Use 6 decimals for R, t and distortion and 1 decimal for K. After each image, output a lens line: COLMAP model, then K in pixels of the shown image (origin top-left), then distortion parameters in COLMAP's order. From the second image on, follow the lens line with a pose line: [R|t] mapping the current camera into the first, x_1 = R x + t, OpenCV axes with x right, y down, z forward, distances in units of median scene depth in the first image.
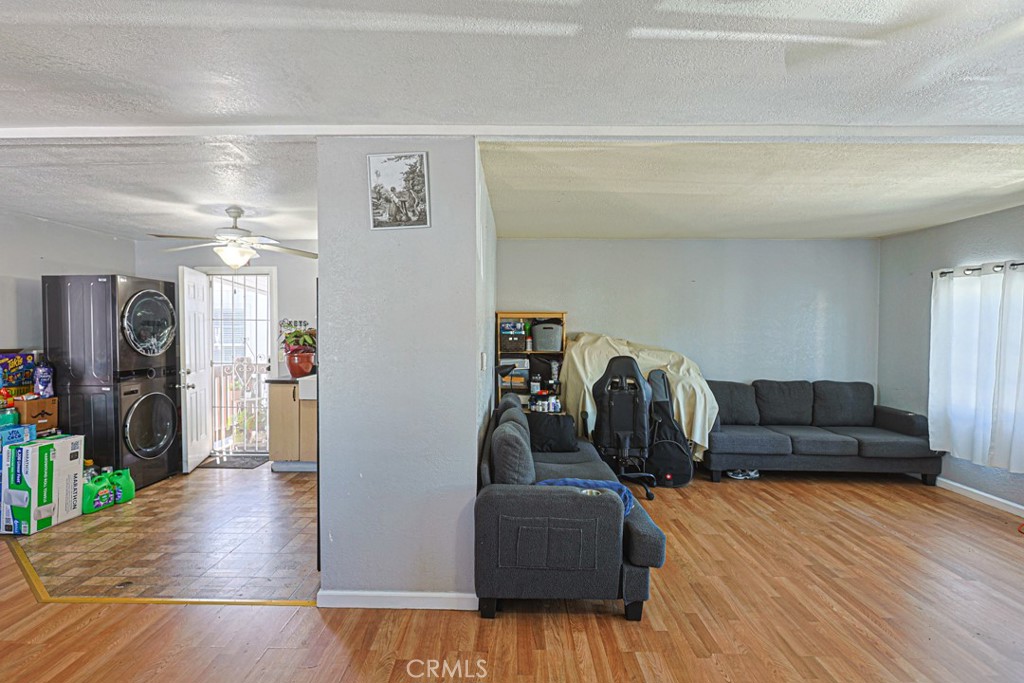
lens RADIAL K [[494.0, 0, 494.7], [0, 494.0, 343.1], [0, 0, 1]] dist [-0.002760, 0.000516]
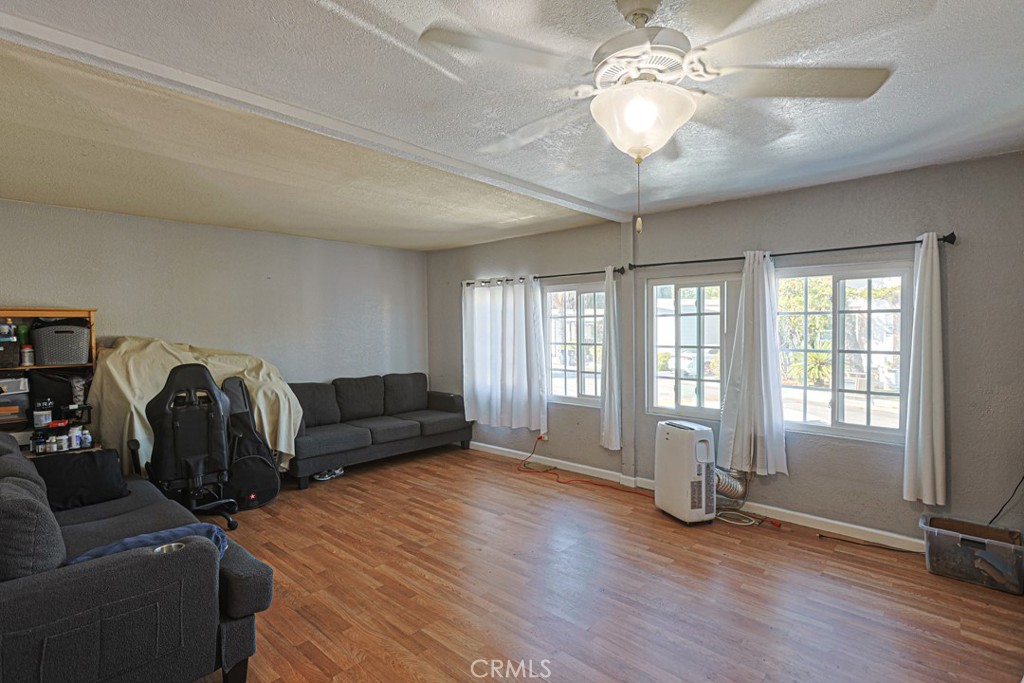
lens RADIAL K [[502.8, 0, 511.0], [0, 502.8, 337.0], [0, 0, 1]] dist [-0.001242, 0.000019]
pose [[0.654835, -0.026263, 0.755315, -0.019417], [0.036944, 0.999314, 0.002718, -0.001245], [-0.754868, 0.026125, 0.655356, 0.054382]]
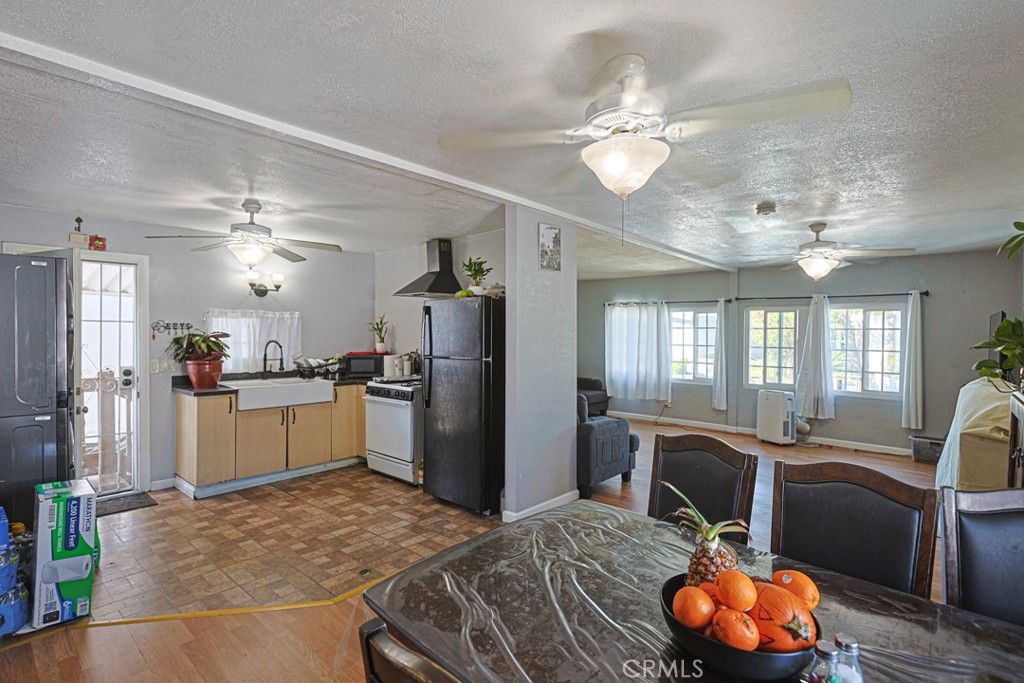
lens RADIAL K [[495.4, 0, 507.4], [0, 495.4, 337.8], [0, 0, 1]] dist [-0.002132, -0.000719]
pose [[0.653822, -0.007070, 0.756616, -0.858360], [0.019324, 0.999786, -0.007357, -0.003872], [-0.756402, 0.019431, 0.653818, 0.032078]]
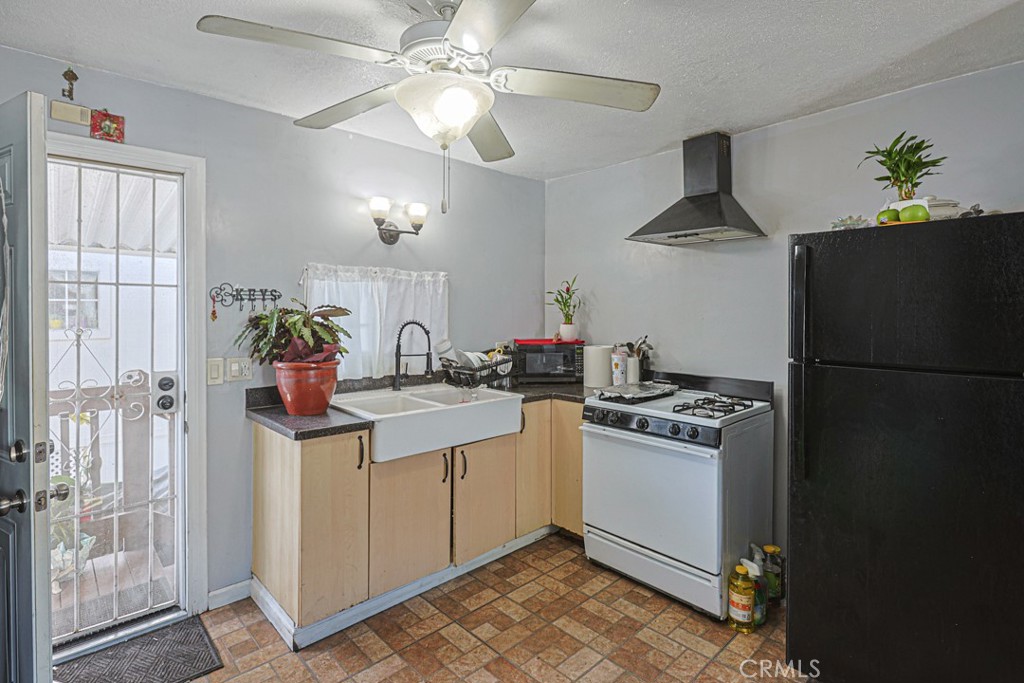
lens RADIAL K [[512.1, 0, 507.9], [0, 512.1, 313.0], [0, 0, 1]] dist [-0.002723, -0.000339]
pose [[0.717567, -0.005737, 0.696466, -0.716281], [0.017409, 0.999801, -0.009701, -0.018980], [-0.696272, 0.019086, 0.717525, 0.650596]]
